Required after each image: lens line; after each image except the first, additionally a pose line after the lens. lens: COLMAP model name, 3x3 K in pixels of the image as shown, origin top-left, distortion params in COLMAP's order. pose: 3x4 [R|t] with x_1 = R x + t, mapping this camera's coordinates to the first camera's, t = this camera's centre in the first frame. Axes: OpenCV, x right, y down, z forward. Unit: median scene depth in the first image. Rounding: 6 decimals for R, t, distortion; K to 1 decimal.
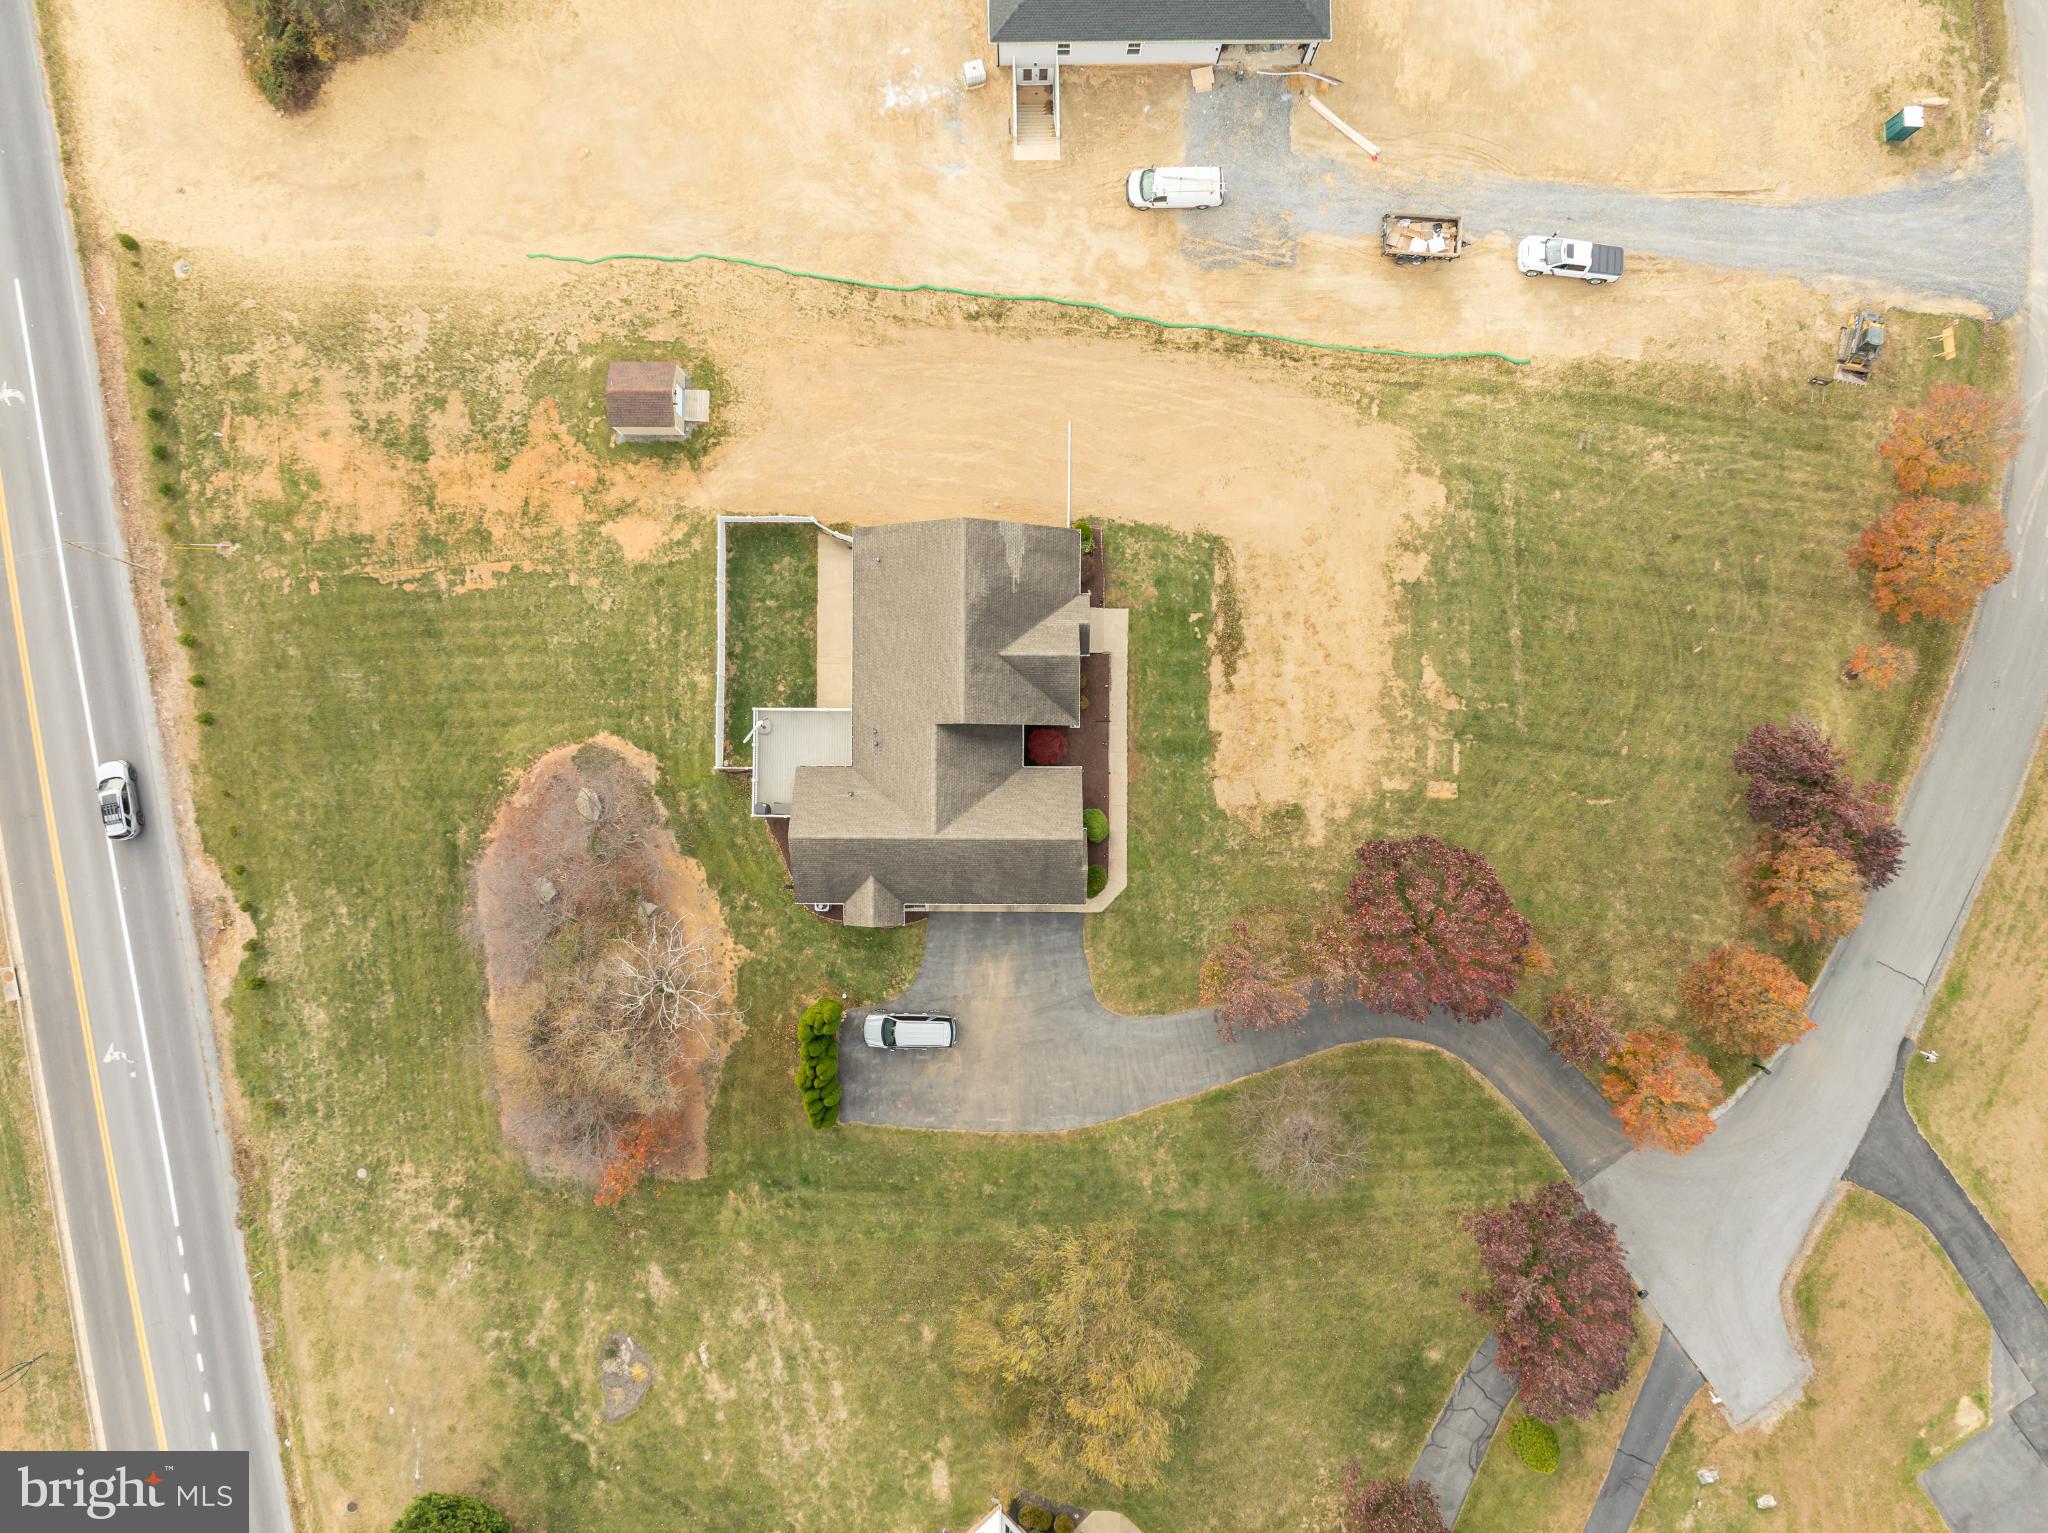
lens RADIAL K [[1454.2, 0, 1023.9], [0, 1454.2, 764.0], [0, 0, 1]] dist [-0.036026, -0.006096]
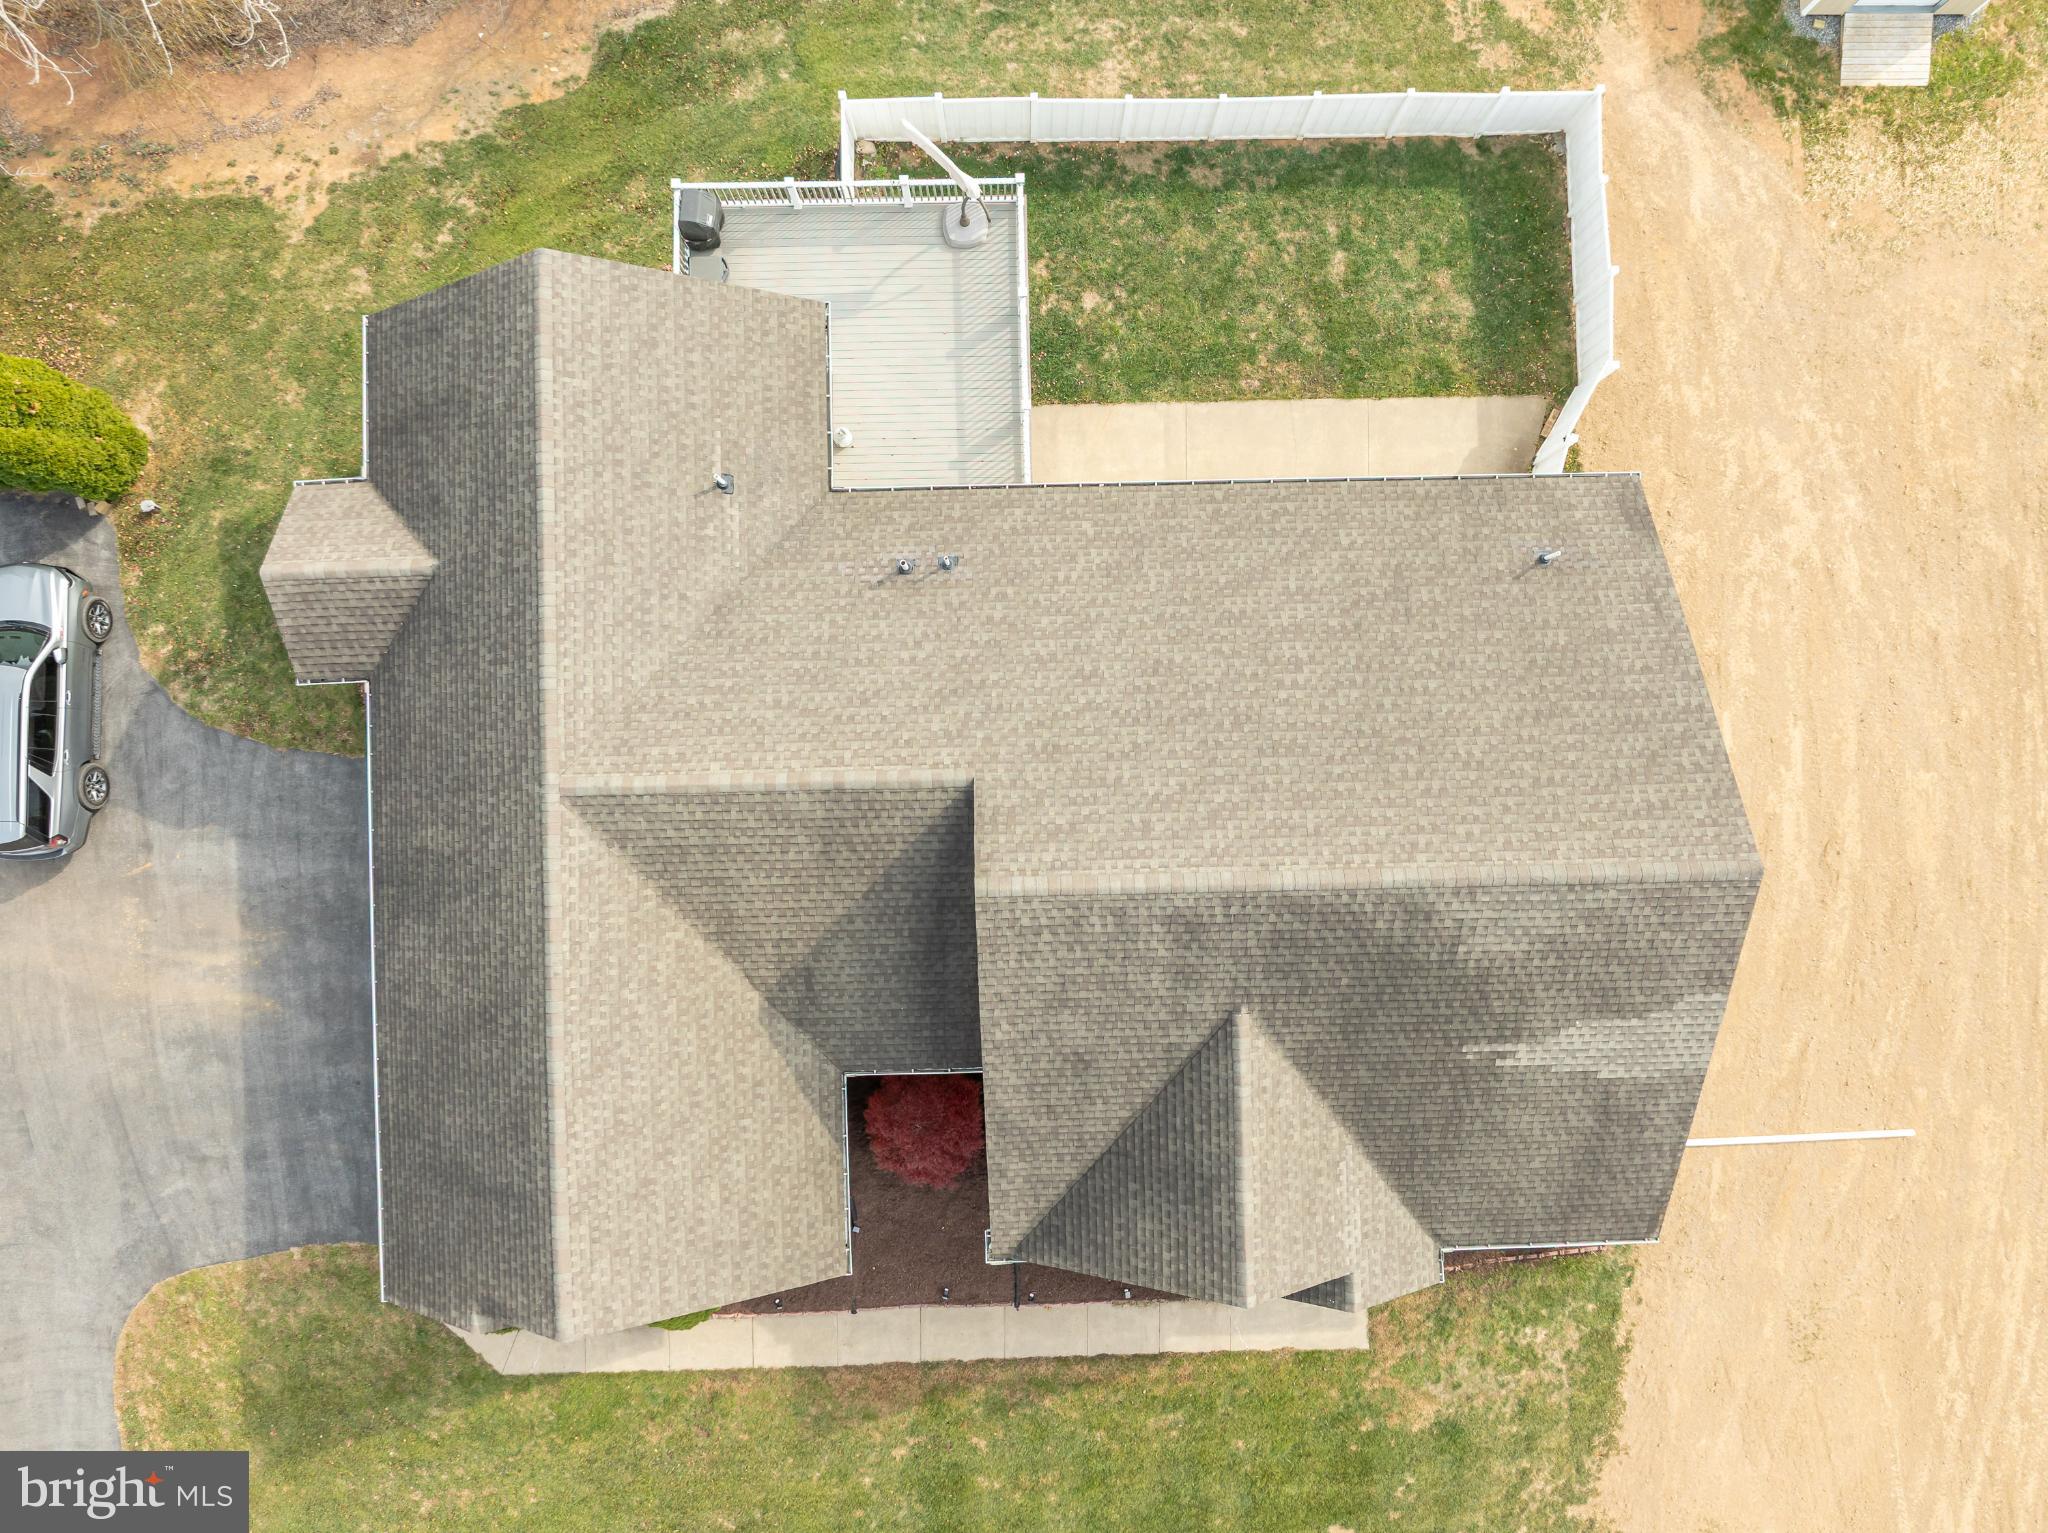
lens RADIAL K [[1454.2, 0, 1023.9], [0, 1454.2, 764.0], [0, 0, 1]] dist [-0.036026, -0.006096]
pose [[0.029591, 0.999443, -0.015398, -0.053628], [-0.999561, 0.029569, -0.001631, -0.032960], [-0.001174, 0.015439, 0.999880, 0.661500]]
